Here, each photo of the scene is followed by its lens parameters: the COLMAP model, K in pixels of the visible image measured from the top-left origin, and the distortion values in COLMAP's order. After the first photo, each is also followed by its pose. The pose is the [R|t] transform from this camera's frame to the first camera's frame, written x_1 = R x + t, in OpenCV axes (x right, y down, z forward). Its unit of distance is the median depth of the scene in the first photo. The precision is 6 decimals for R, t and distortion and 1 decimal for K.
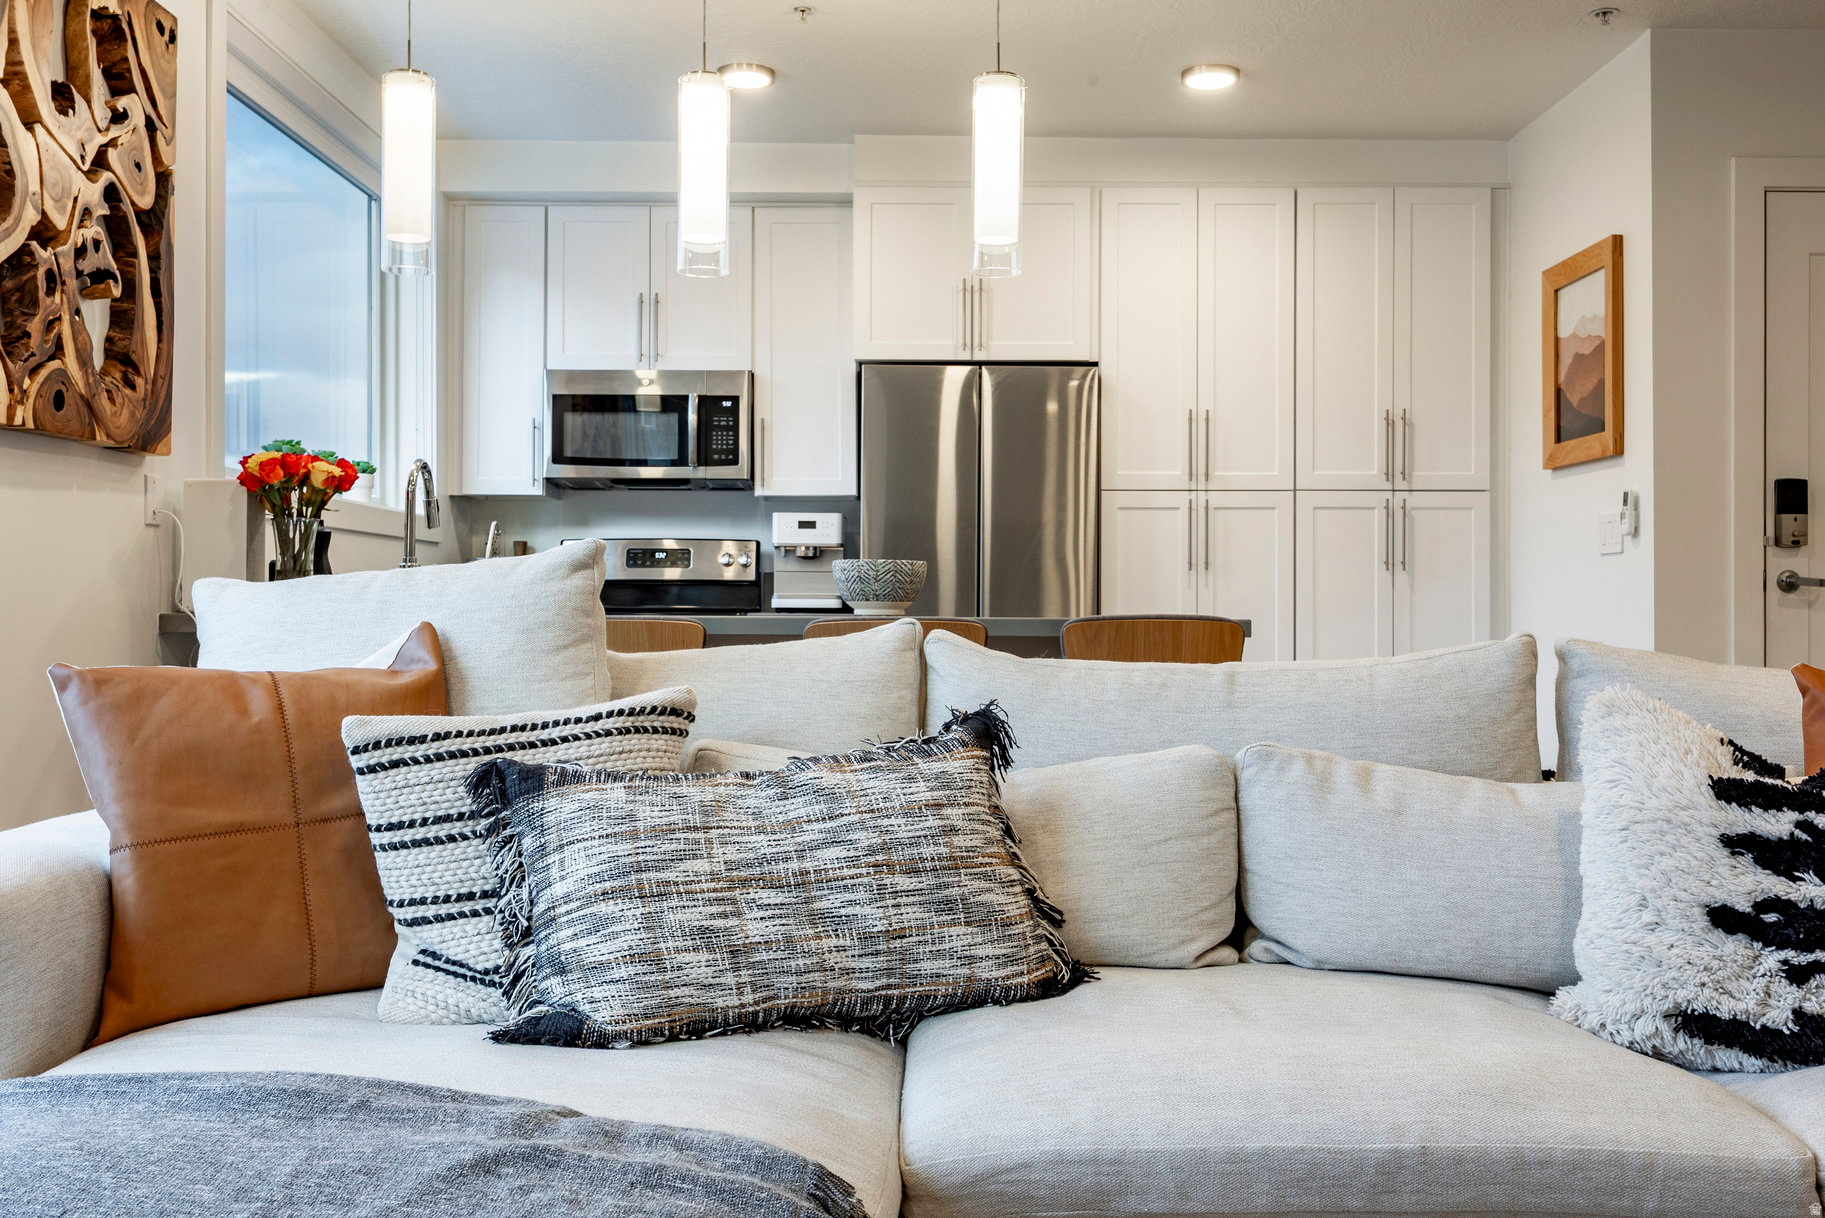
lens RADIAL K [[1705.5, 0, 918.2], [0, 1705.5, 604.8], [0, 0, 1]] dist [-0.005354, -0.005712]
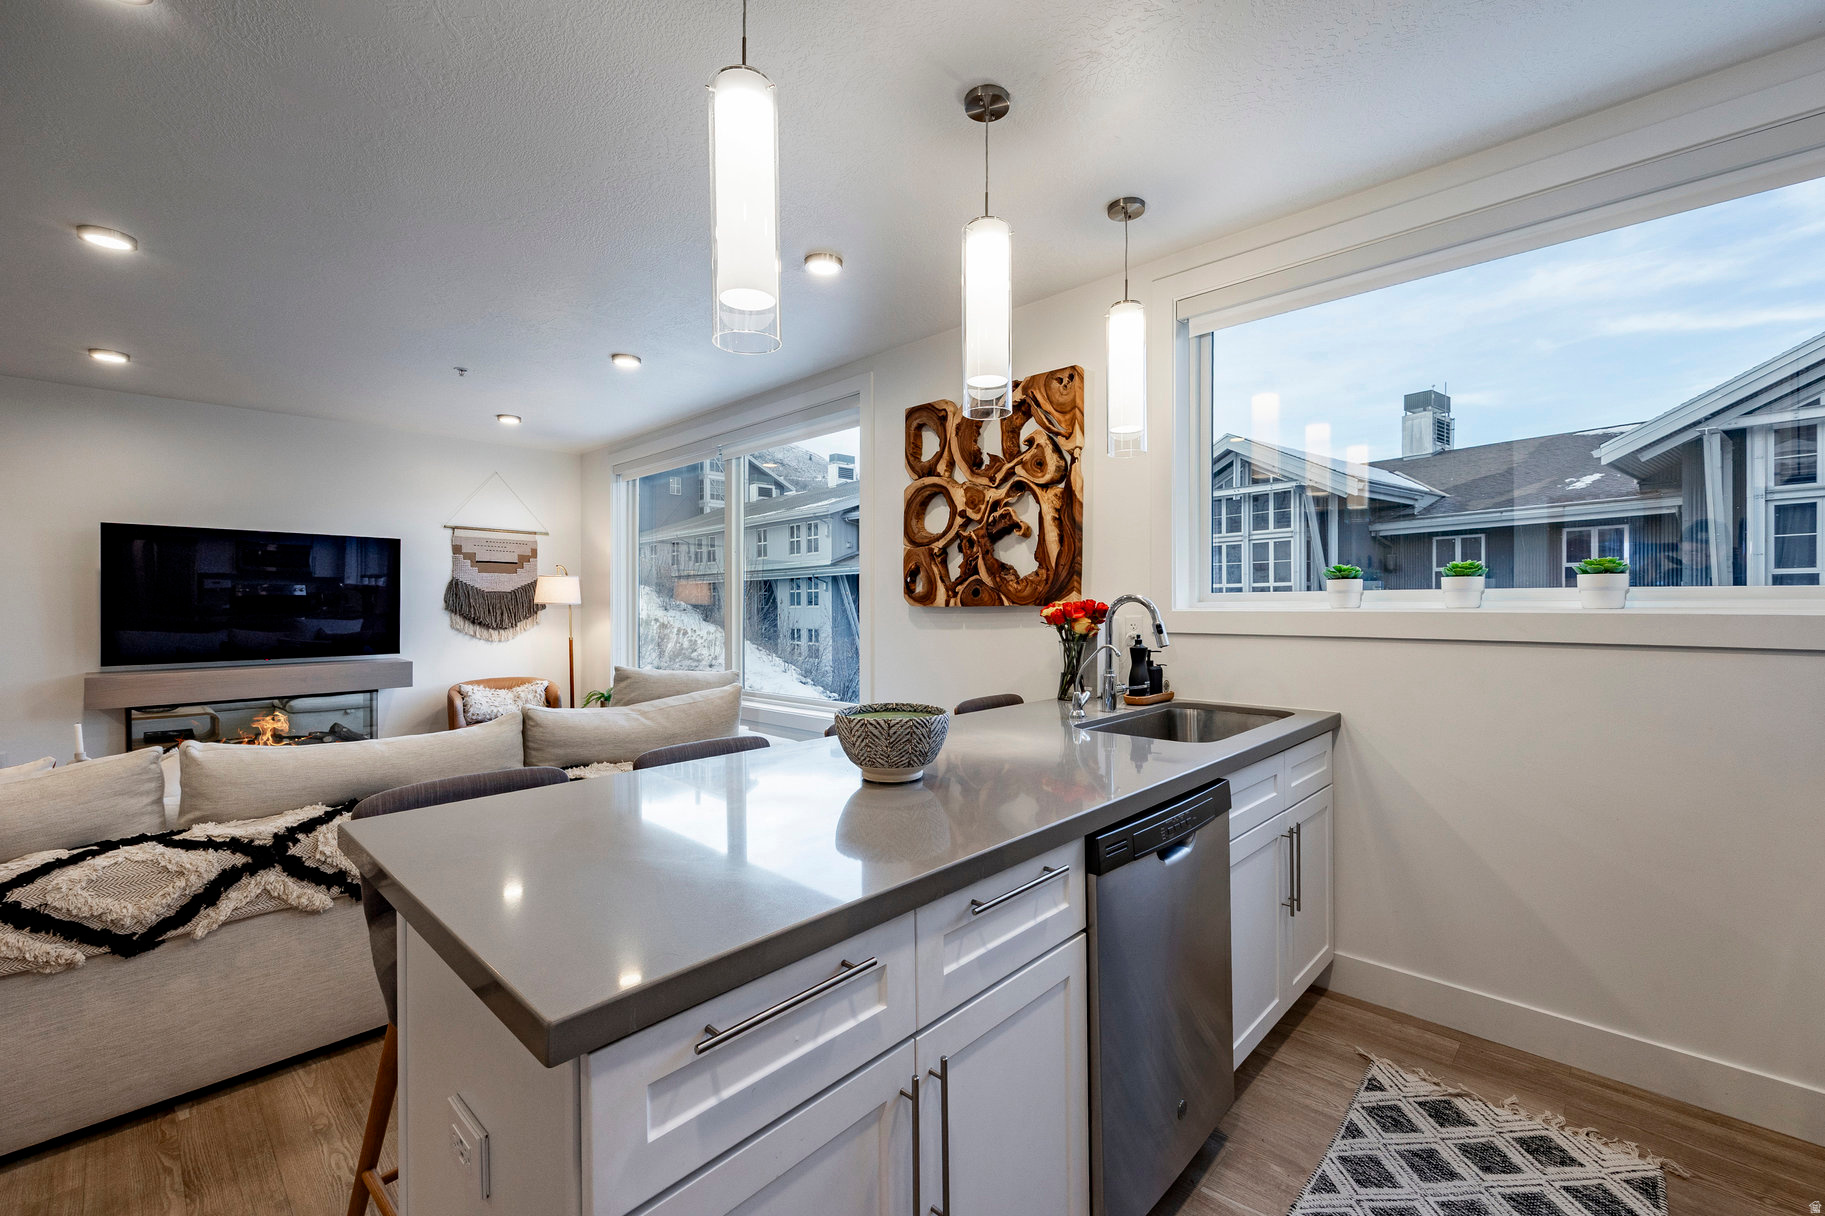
lens RADIAL K [[761.3, 0, 914.8], [0, 761.3, 600.1], [0, 0, 1]] dist [0.002465, 0.000132]
pose [[-0.688968, -0.002267, -0.724789, 0.287159], [0.004976, 0.999957, -0.007858, -0.092128], [0.724775, -0.009020, -0.688926, 1.506298]]
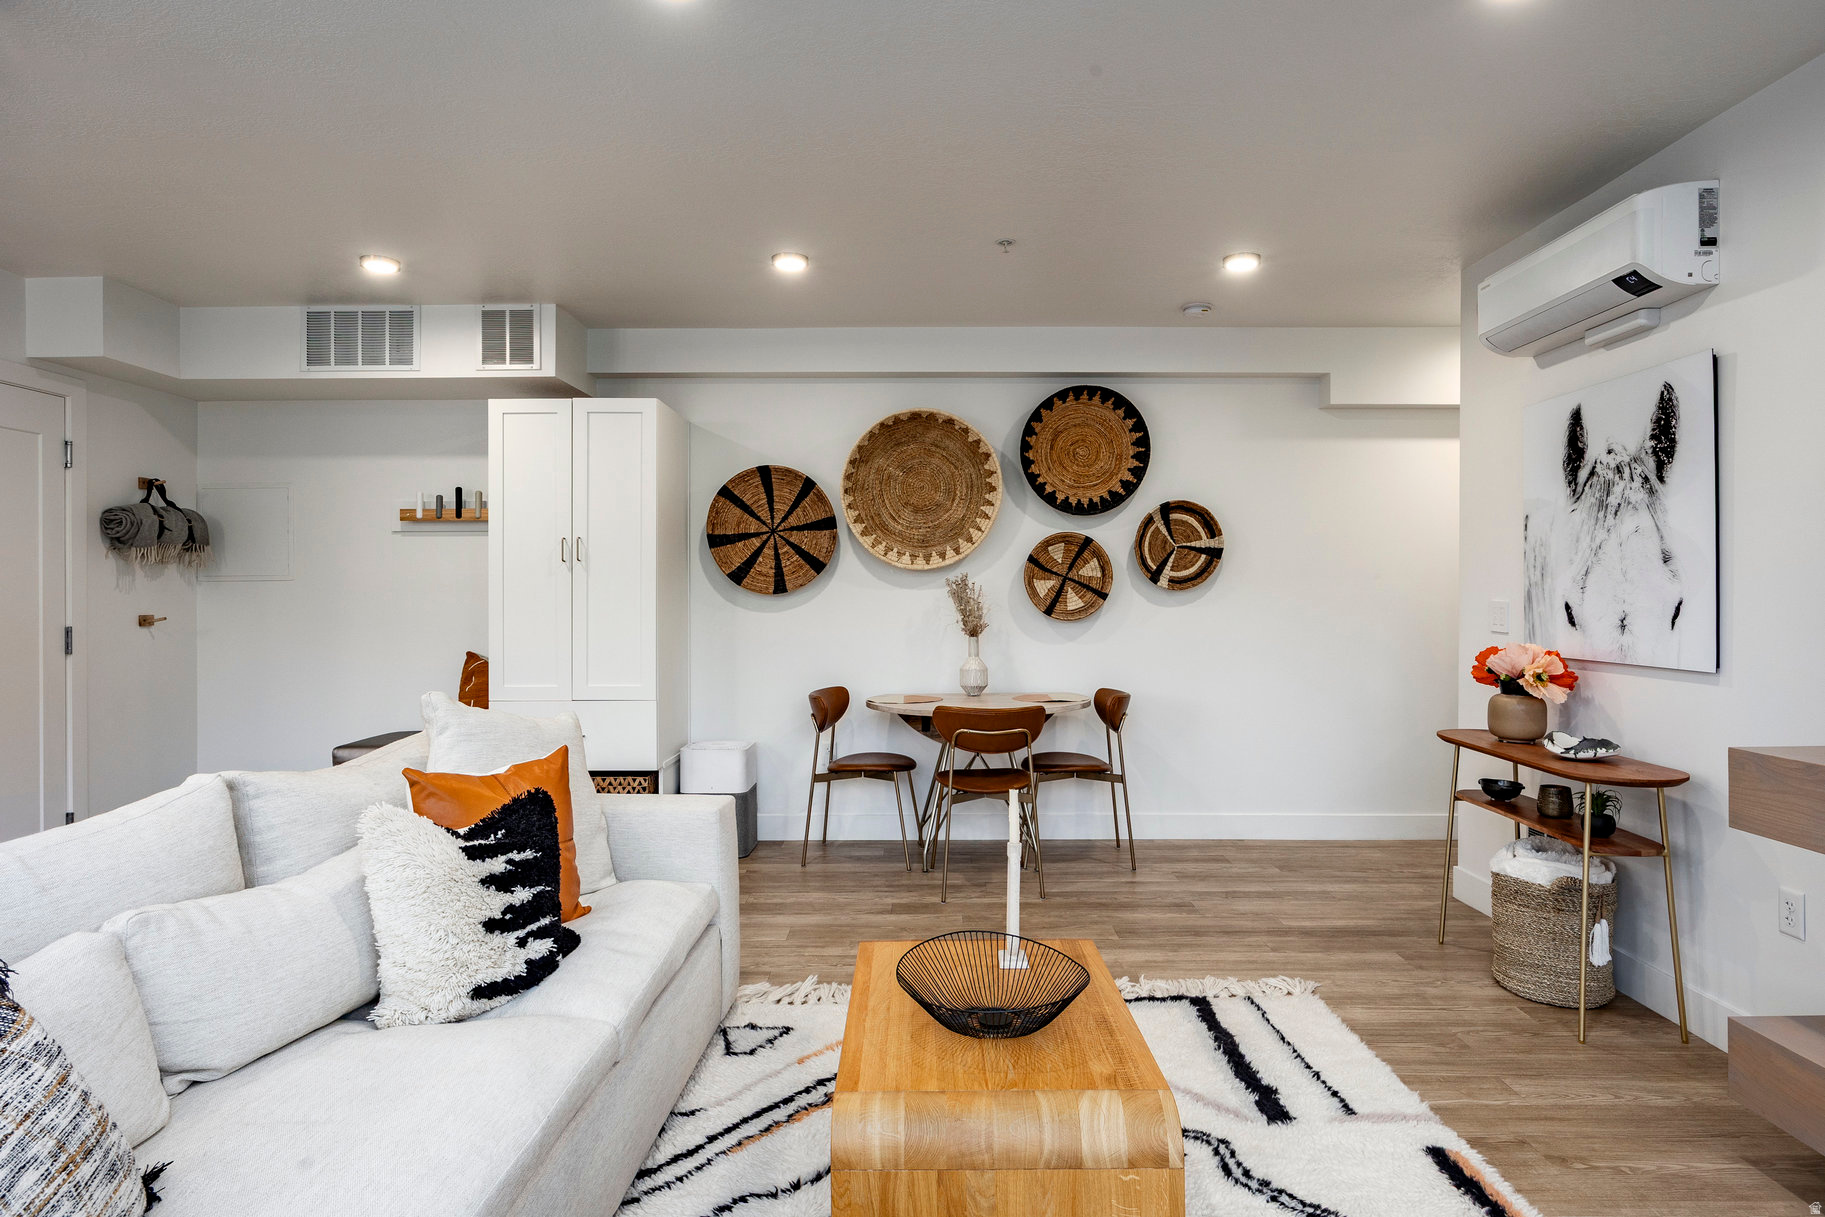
lens RADIAL K [[1024.5, 0, 933.0], [0, 1024.5, 603.7], [0, 0, 1]] dist [0.001233, -0.001382]
pose [[-0.009080, -0.011265, 0.999895, -0.315630], [0.000496, 0.999936, 0.011270, -0.086609], [-0.999959, 0.000598, -0.009074, 0.289578]]
